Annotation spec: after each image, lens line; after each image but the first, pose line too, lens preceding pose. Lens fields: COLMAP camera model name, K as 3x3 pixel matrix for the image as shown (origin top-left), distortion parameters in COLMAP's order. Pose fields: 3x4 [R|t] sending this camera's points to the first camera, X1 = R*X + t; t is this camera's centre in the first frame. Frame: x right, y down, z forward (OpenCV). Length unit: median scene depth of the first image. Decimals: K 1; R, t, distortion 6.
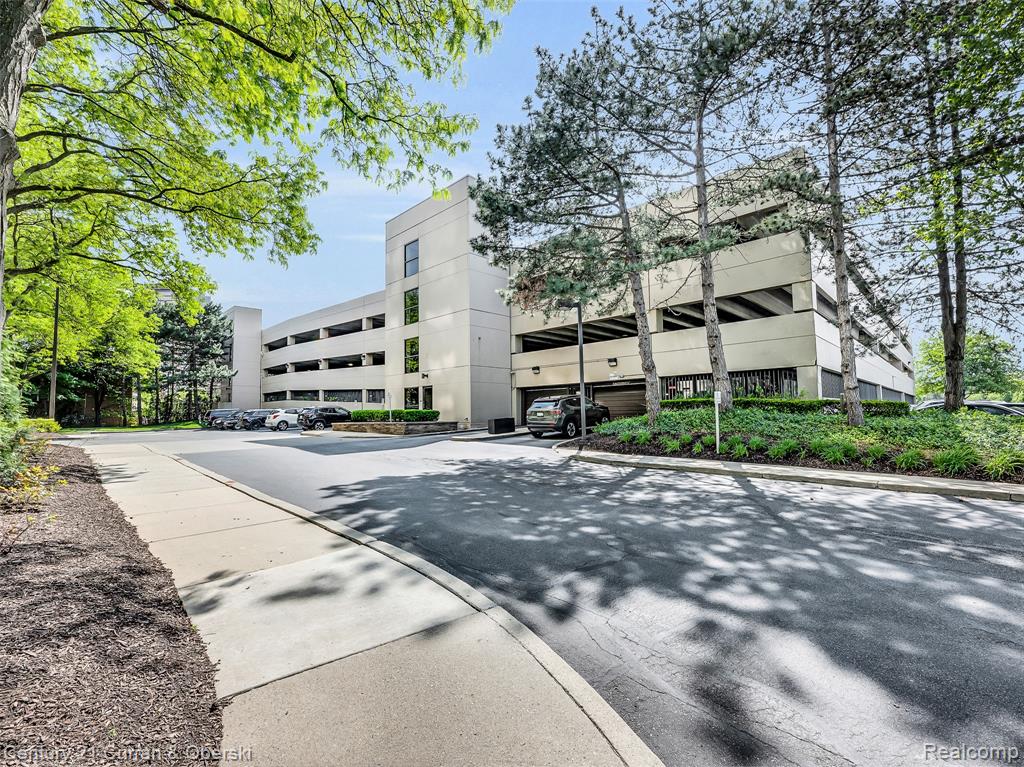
lens RADIAL K [[458.7, 0, 512.0], [0, 458.7, 383.5], [0, 0, 1]] dist [-0.001293, -0.000285]
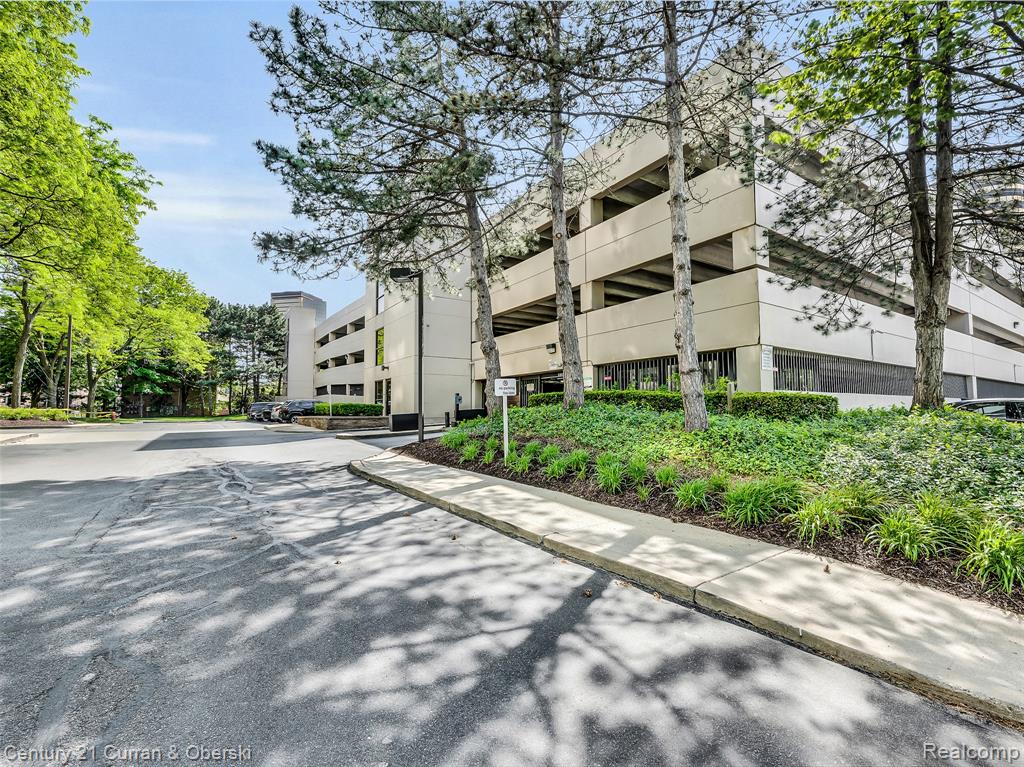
lens RADIAL K [[458.7, 0, 512.0], [0, 458.7, 383.5], [0, 0, 1]] dist [-0.001293, -0.000285]
pose [[0.978520, -0.000474, -0.206151, 0.269676], [0.002437, 0.999954, 0.009267, 0.008088], [0.206137, -0.009571, 0.978476, 0.142653]]
